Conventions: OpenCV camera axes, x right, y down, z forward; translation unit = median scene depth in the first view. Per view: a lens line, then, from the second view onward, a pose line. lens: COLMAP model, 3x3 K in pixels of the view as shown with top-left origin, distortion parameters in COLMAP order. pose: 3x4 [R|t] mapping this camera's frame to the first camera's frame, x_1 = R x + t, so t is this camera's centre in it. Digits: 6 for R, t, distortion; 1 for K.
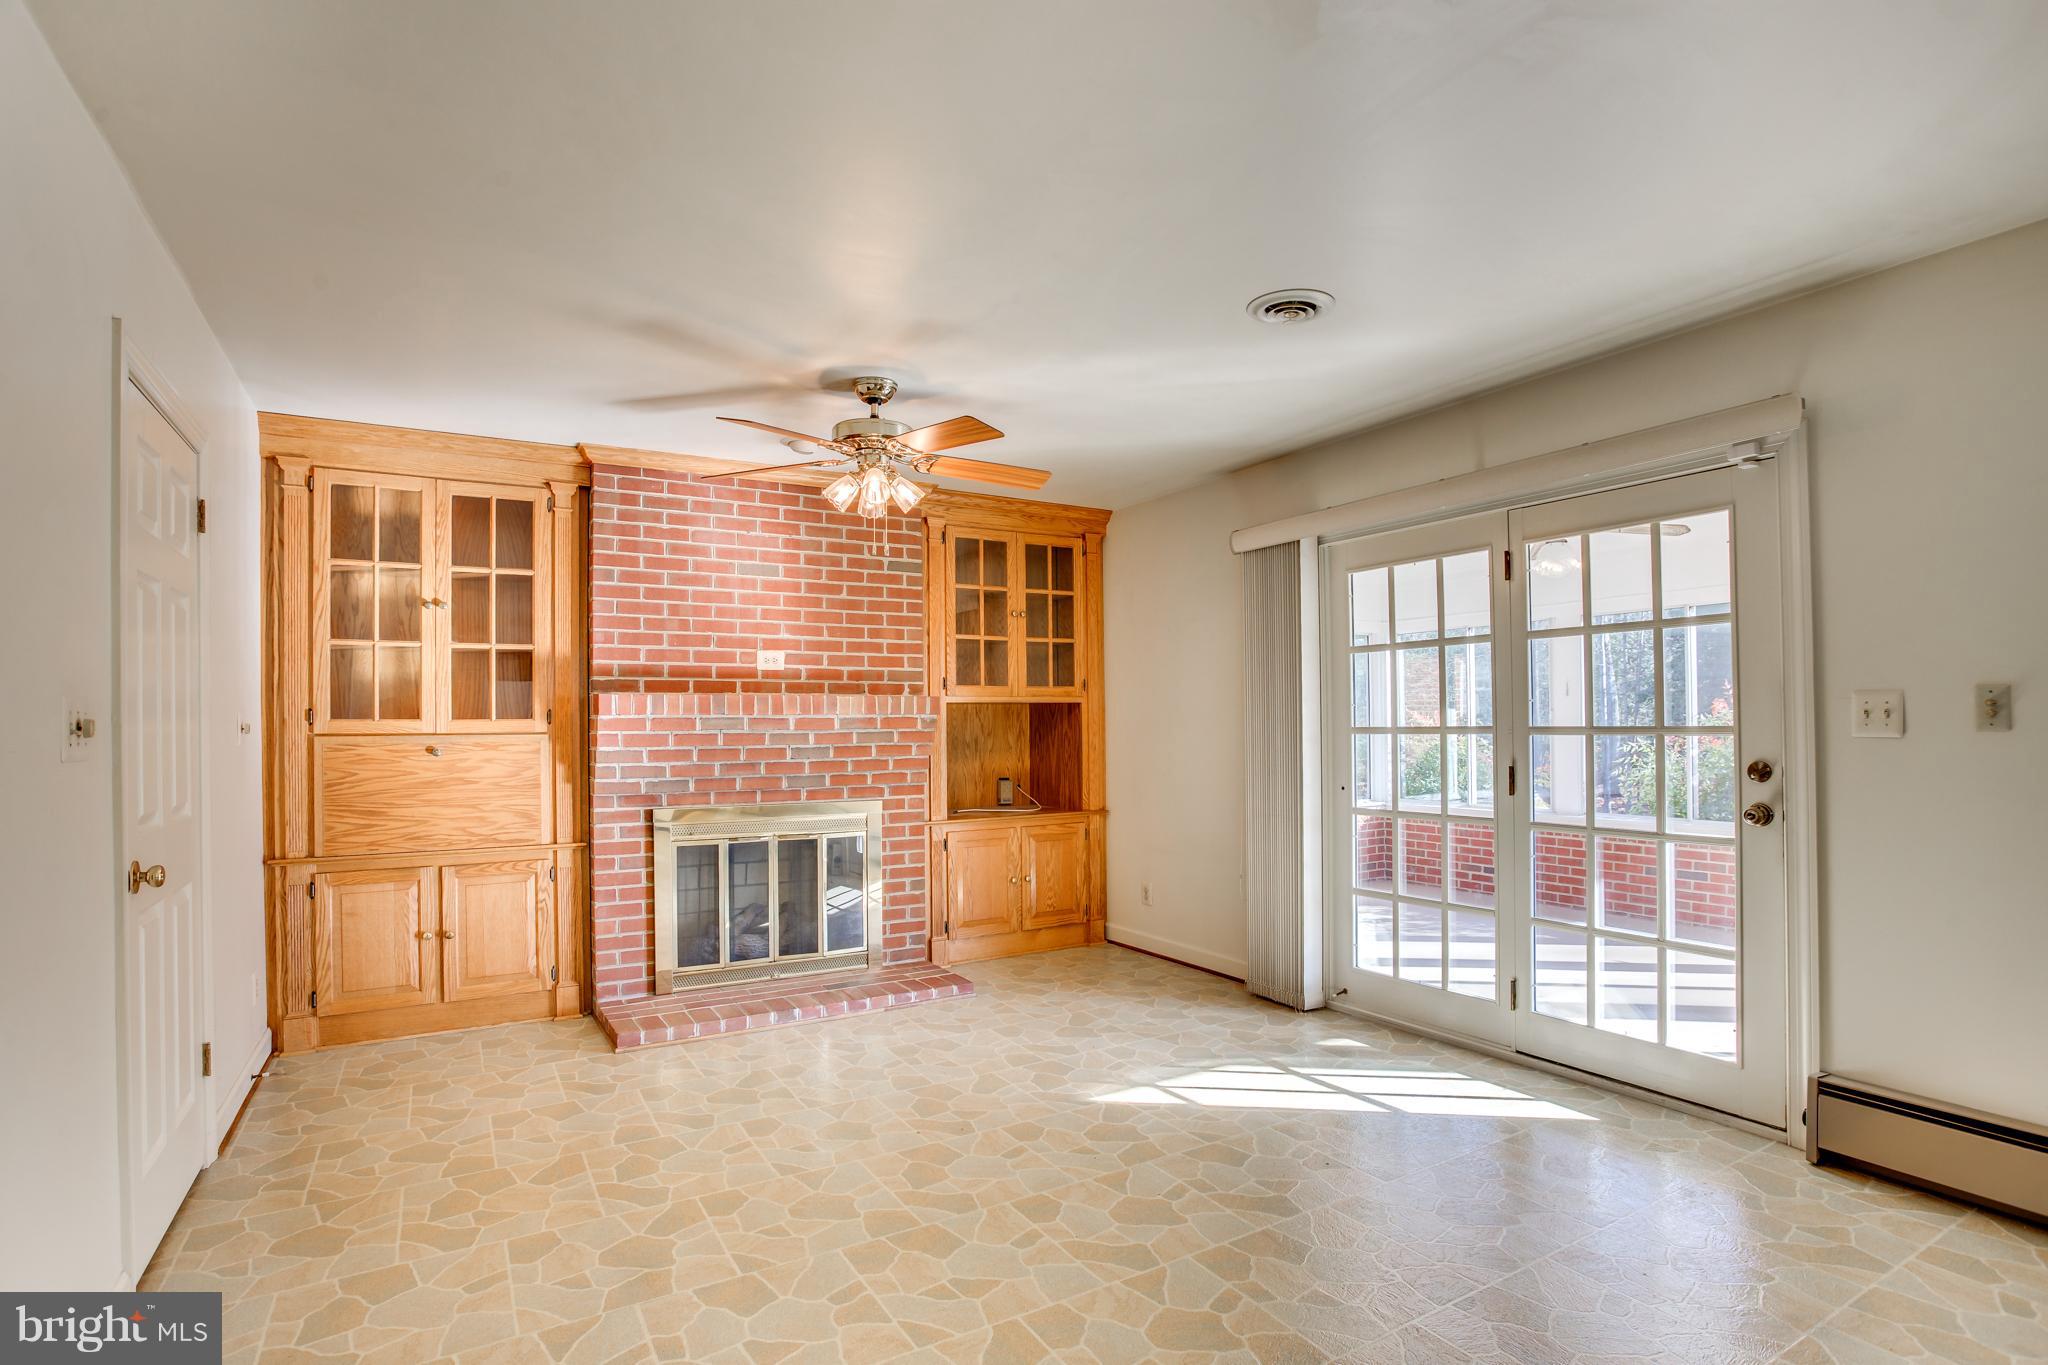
lens RADIAL K [[1002.5, 0, 1042.3], [0, 1002.5, 700.3], [0, 0, 1]] dist [-0.050539, 0.013353]
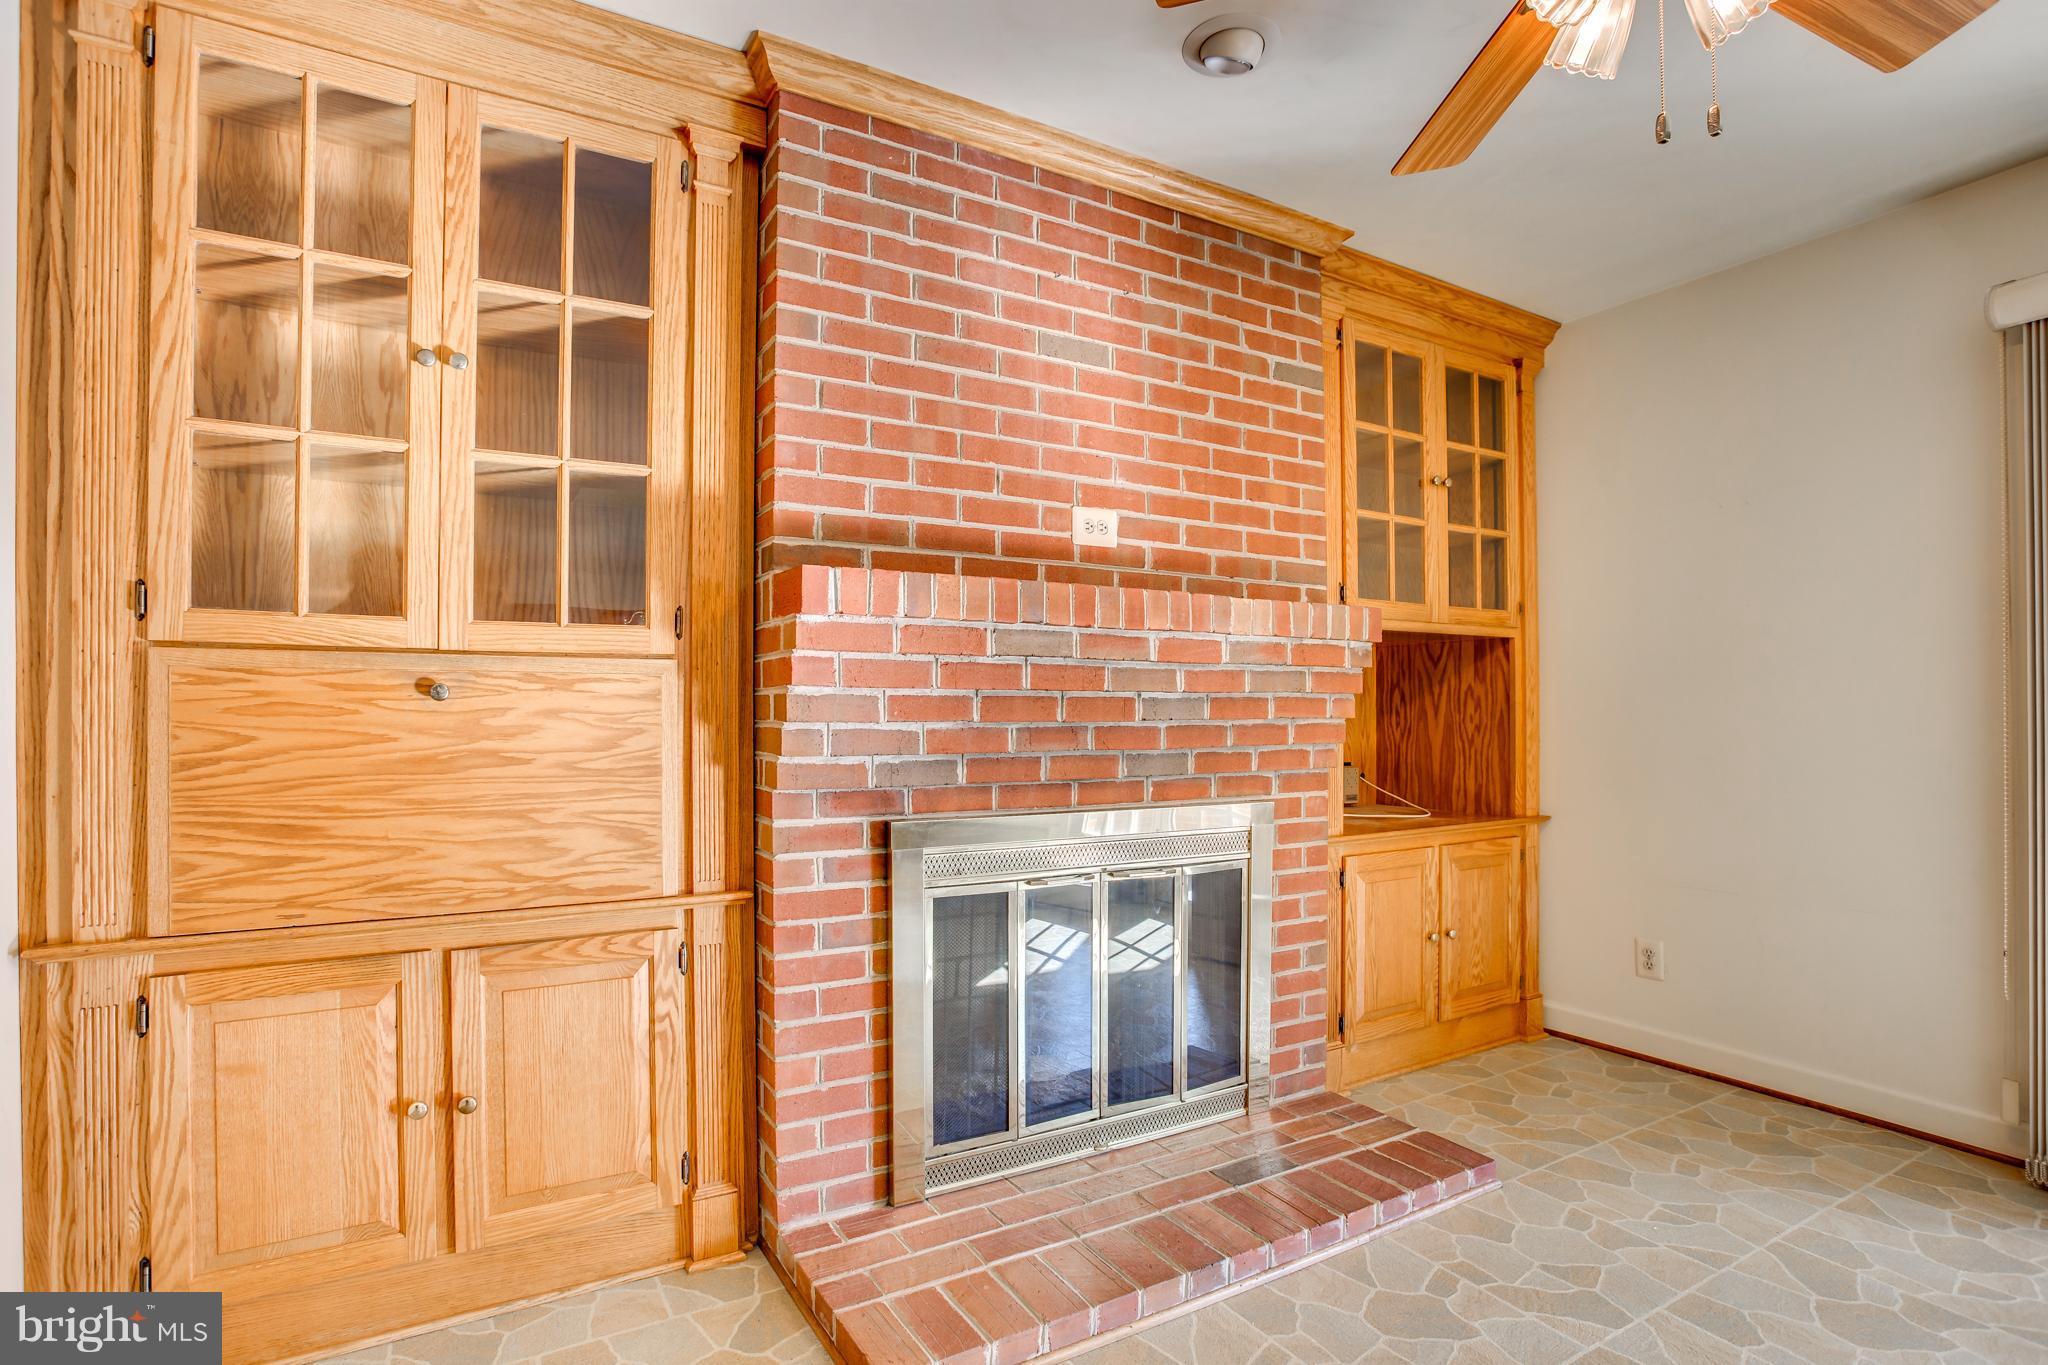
lens RADIAL K [[1002.5, 0, 1024.2], [0, 1002.5, 689.0], [0, 0, 1]] dist [-0.050539, 0.013353]
pose [[0.999739, 0.007419, -0.021626, -0.318737], [-0.007380, 0.999971, 0.001905, 0.045000], [0.021640, -0.001745, 0.999764, 0.523450]]
